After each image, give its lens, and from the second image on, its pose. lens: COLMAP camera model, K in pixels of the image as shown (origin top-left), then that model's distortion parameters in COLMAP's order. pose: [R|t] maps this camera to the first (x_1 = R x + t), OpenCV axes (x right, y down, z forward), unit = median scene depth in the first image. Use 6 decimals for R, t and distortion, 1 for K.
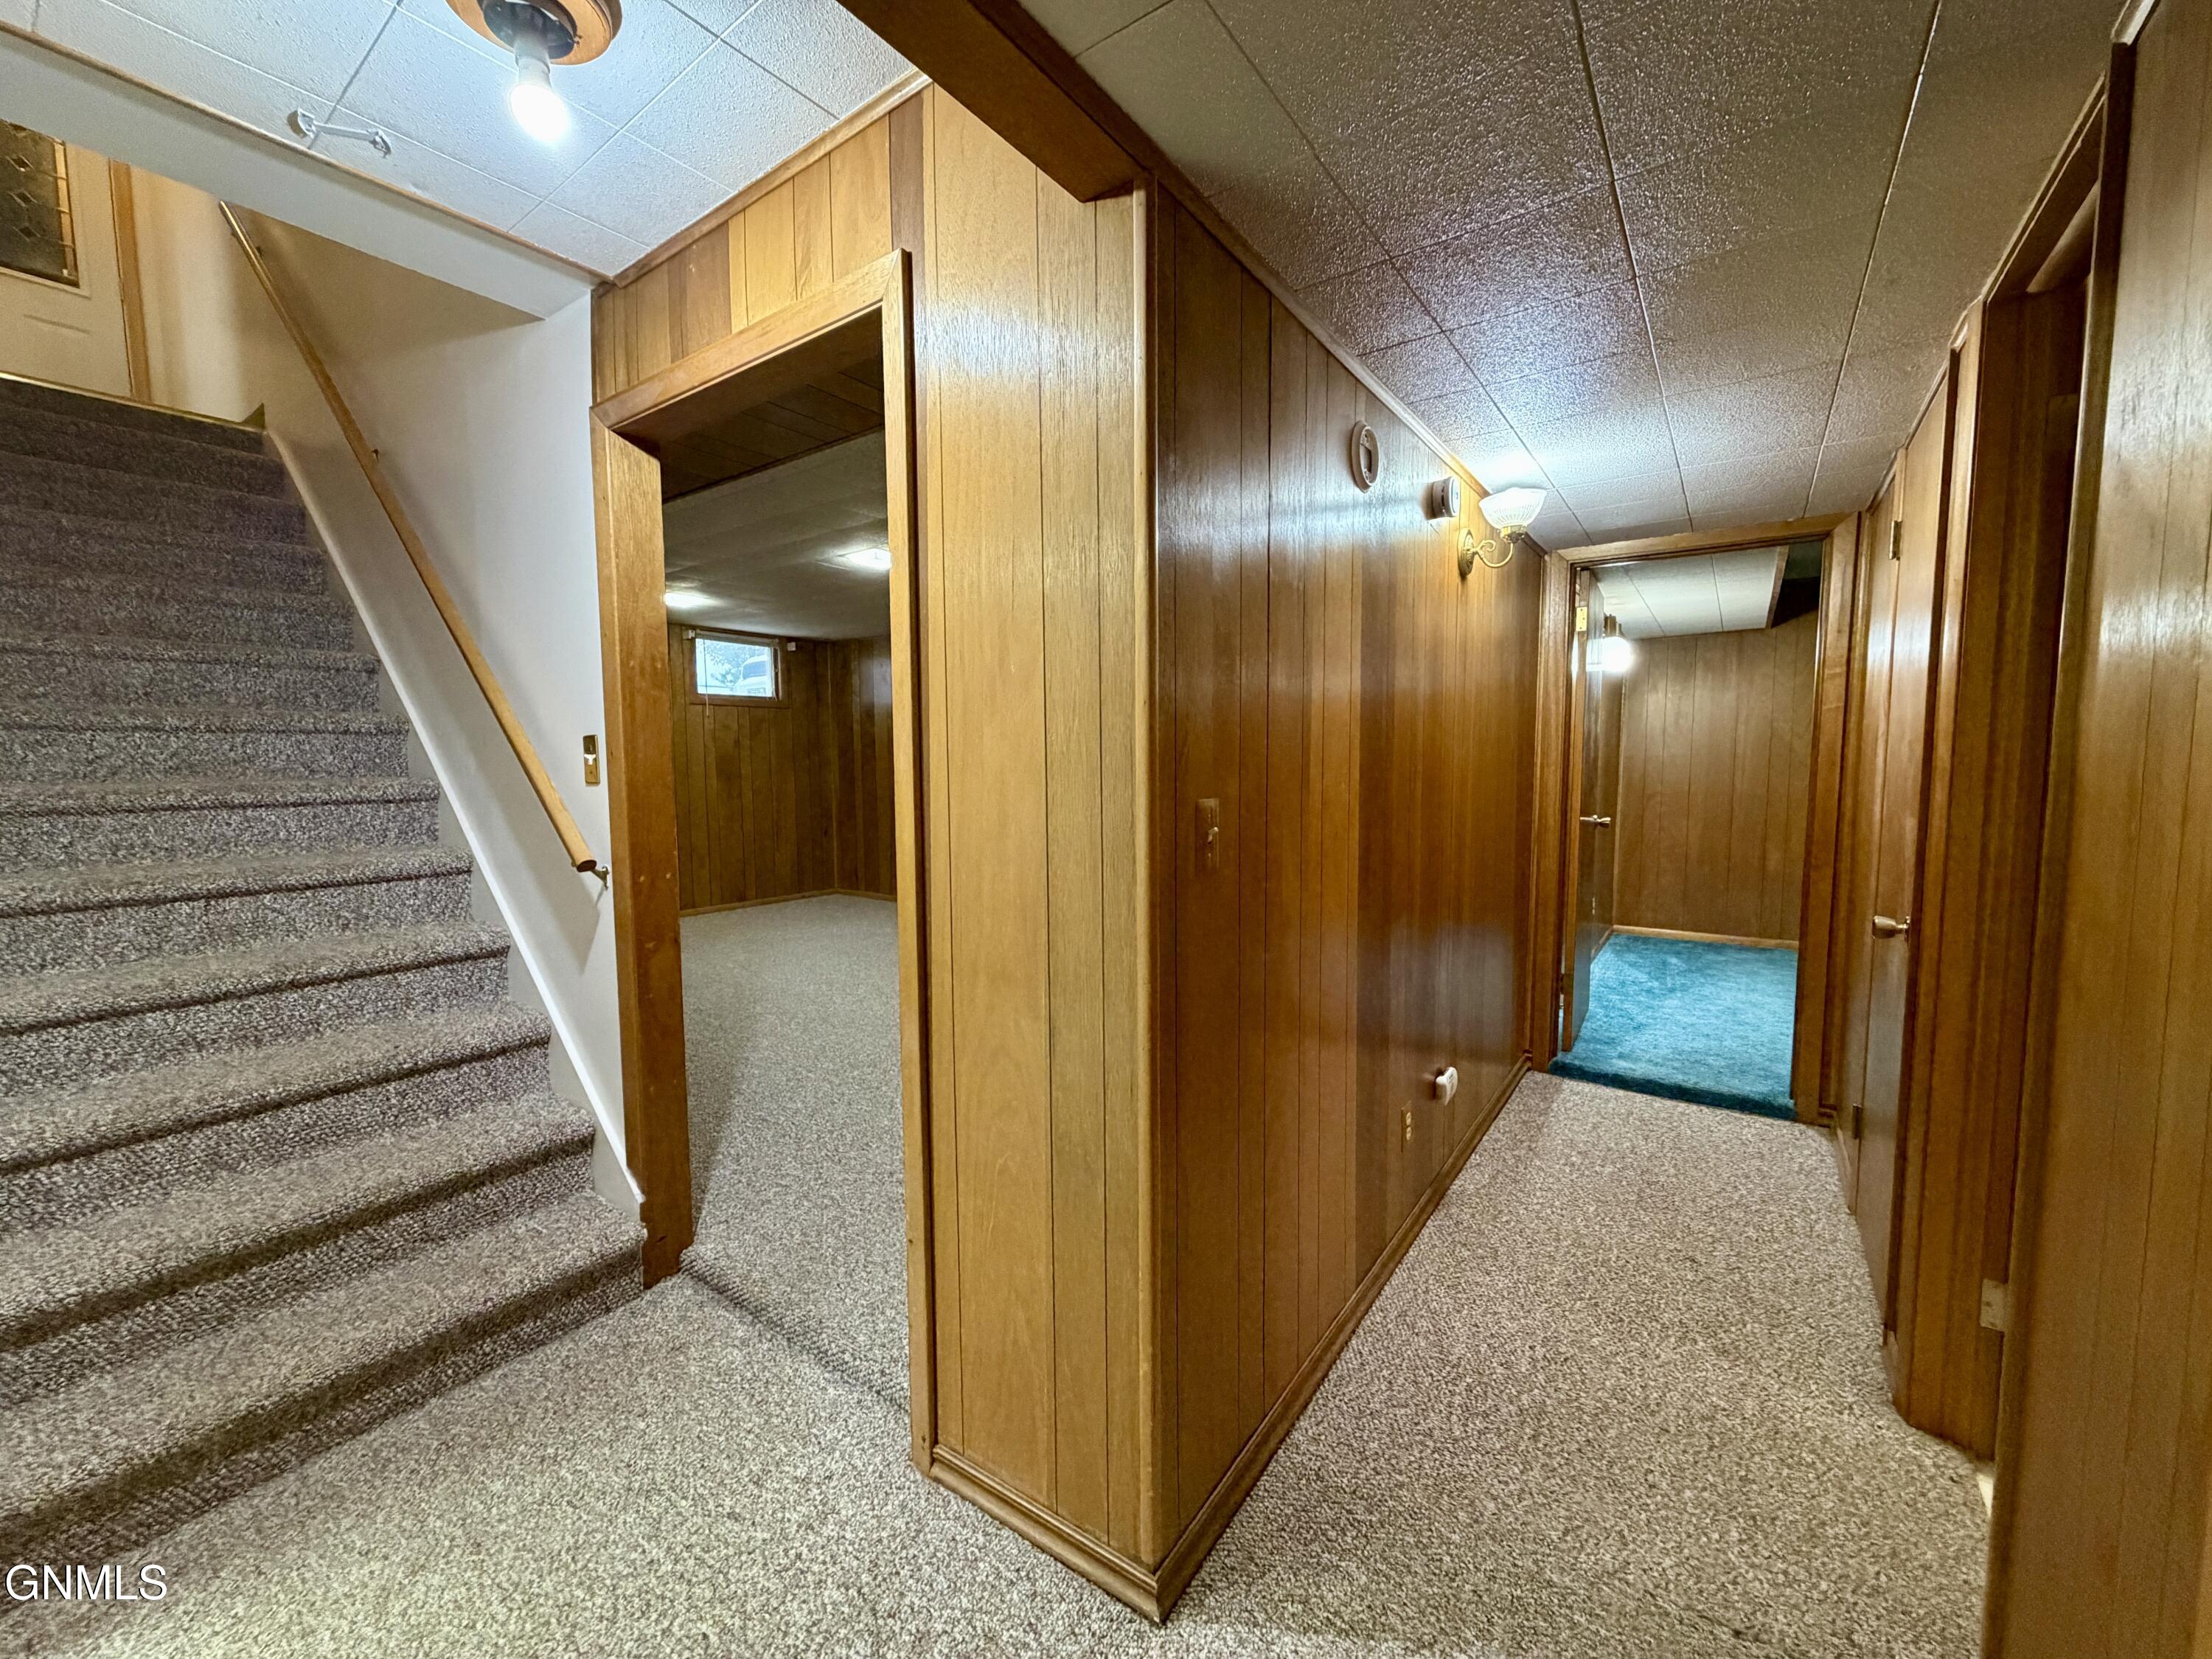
lens RADIAL K [[879.9, 0, 1104.9], [0, 879.9, 824.8], [0, 0, 1]] dist [0.000390, -0.000174]
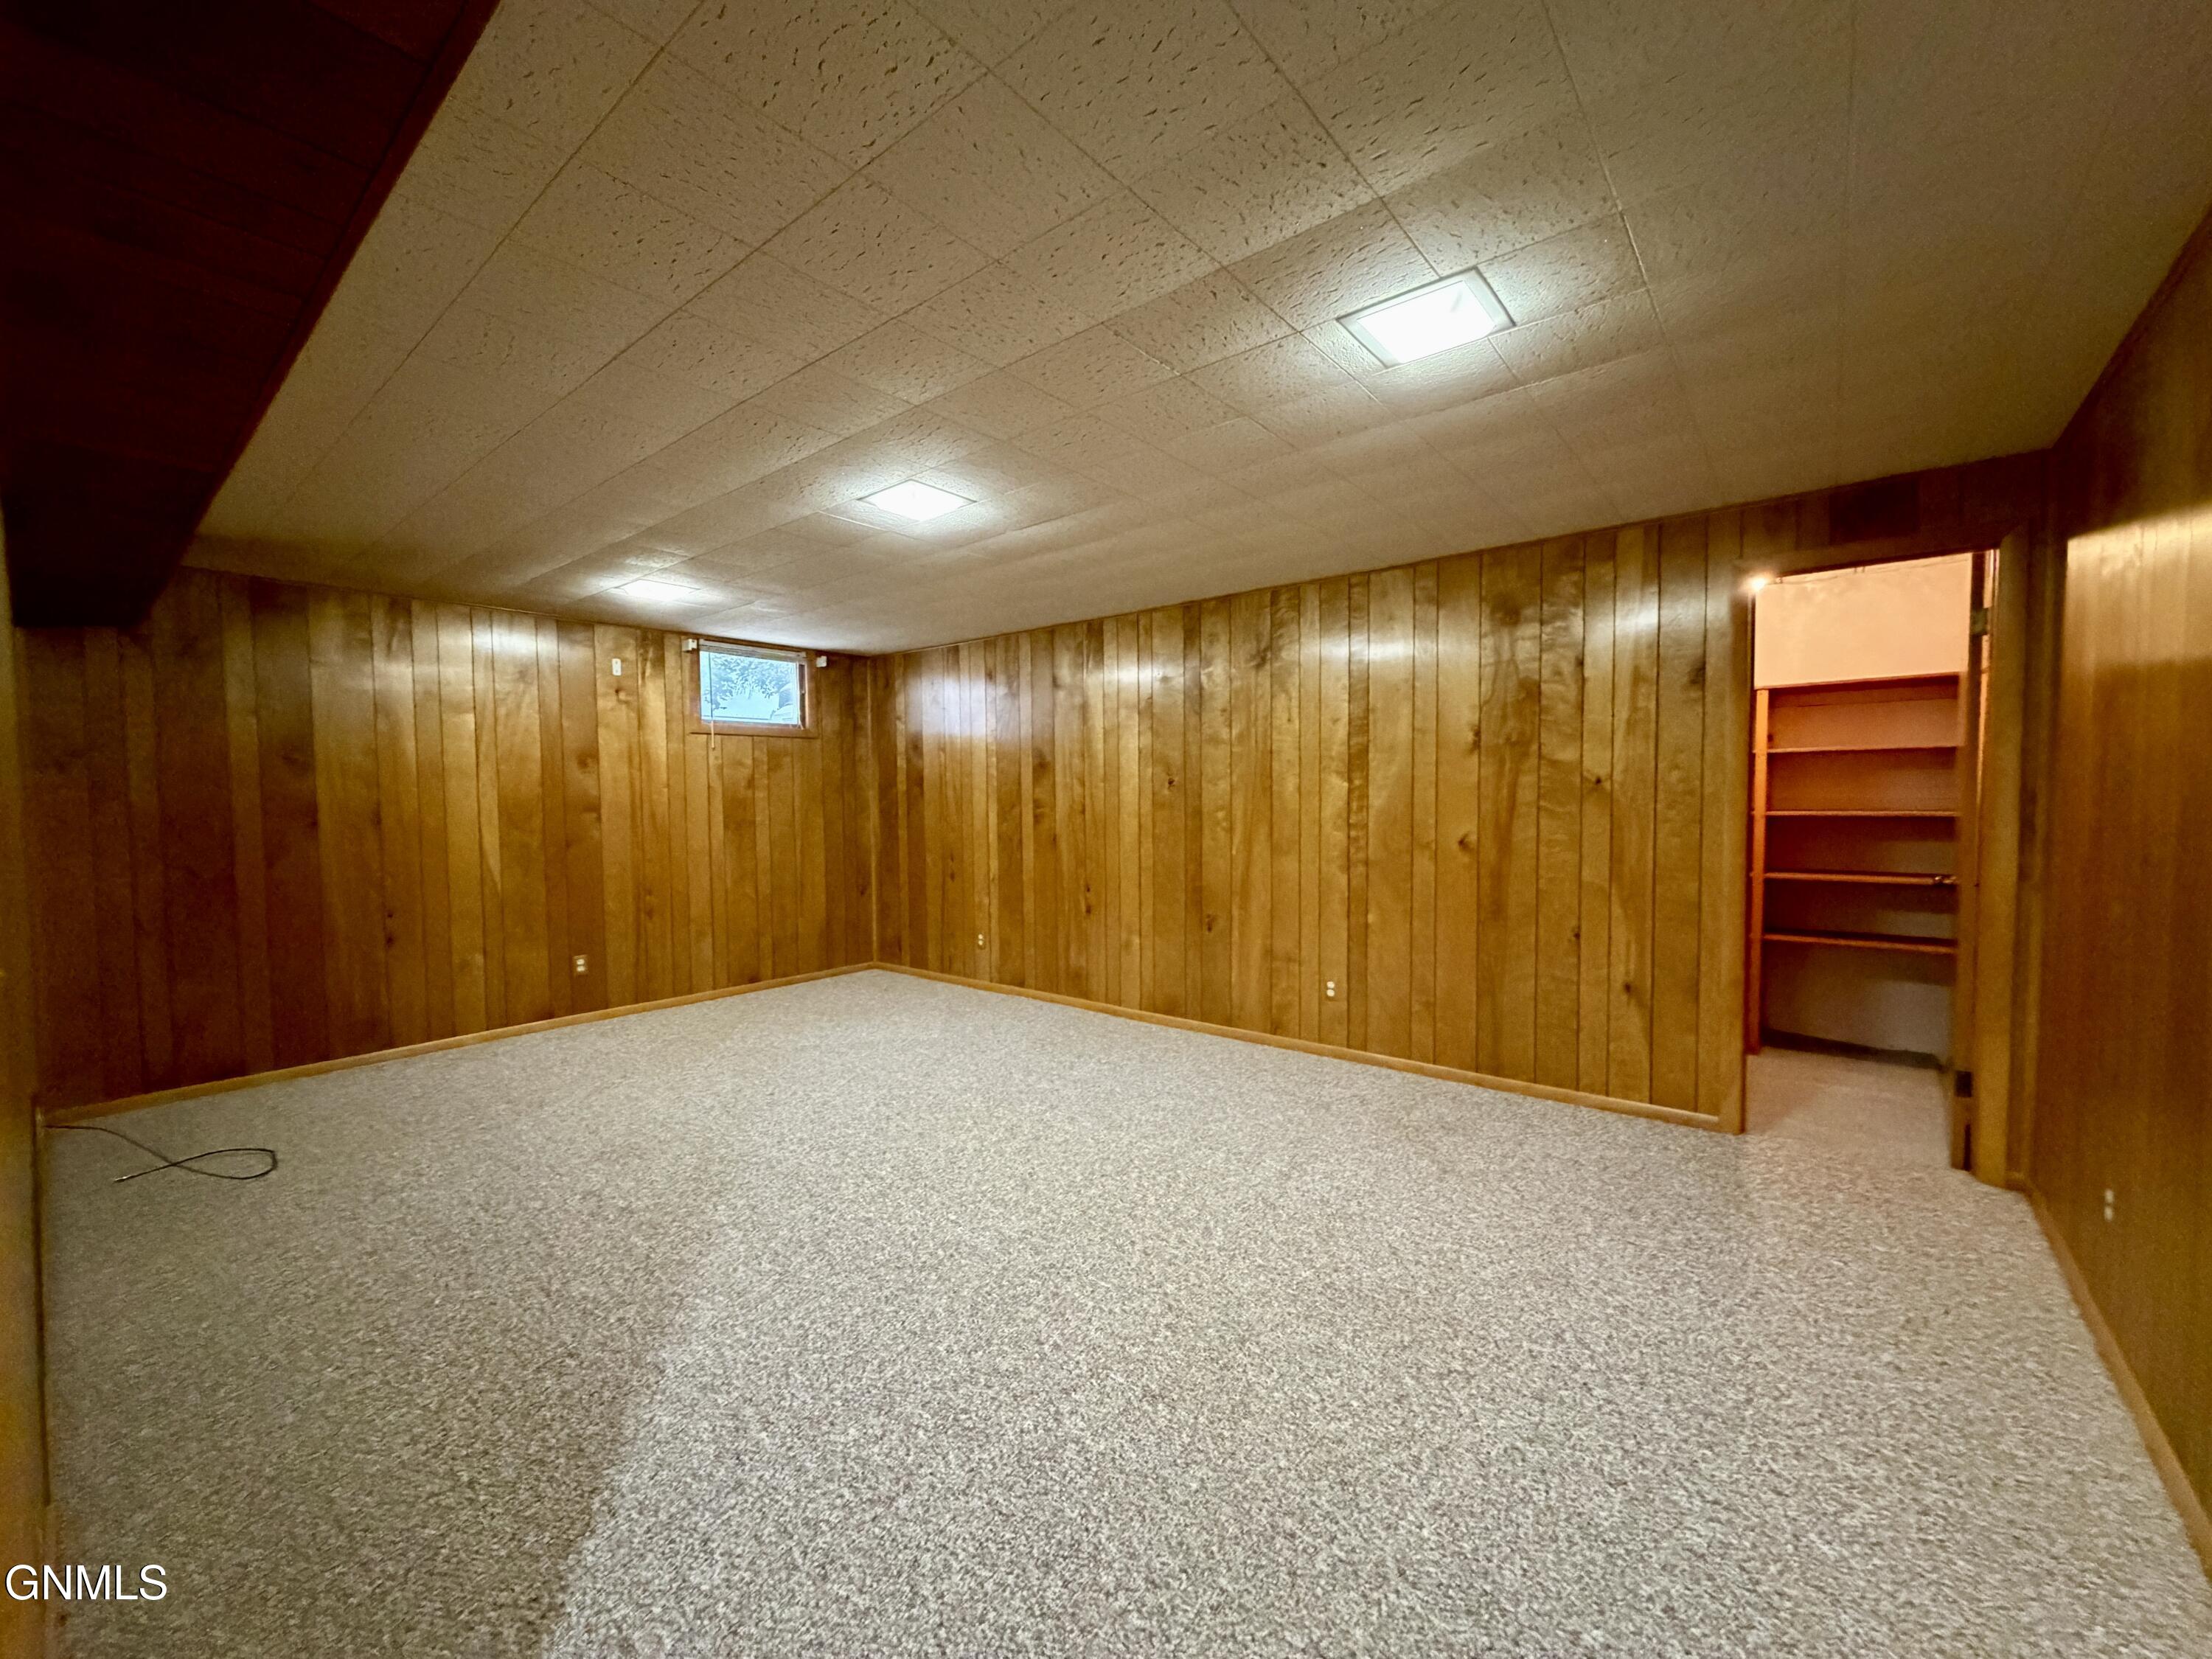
lens RADIAL K [[879.9, 0, 1104.5], [0, 879.9, 831.9], [0, 0, 1]] dist [0.000390, -0.000174]
pose [[0.997899, -0.002050, -0.064762, -0.047933], [-0.000189, 0.999403, -0.034550, -0.020438], [0.064794, 0.034489, 0.997302, 0.224506]]
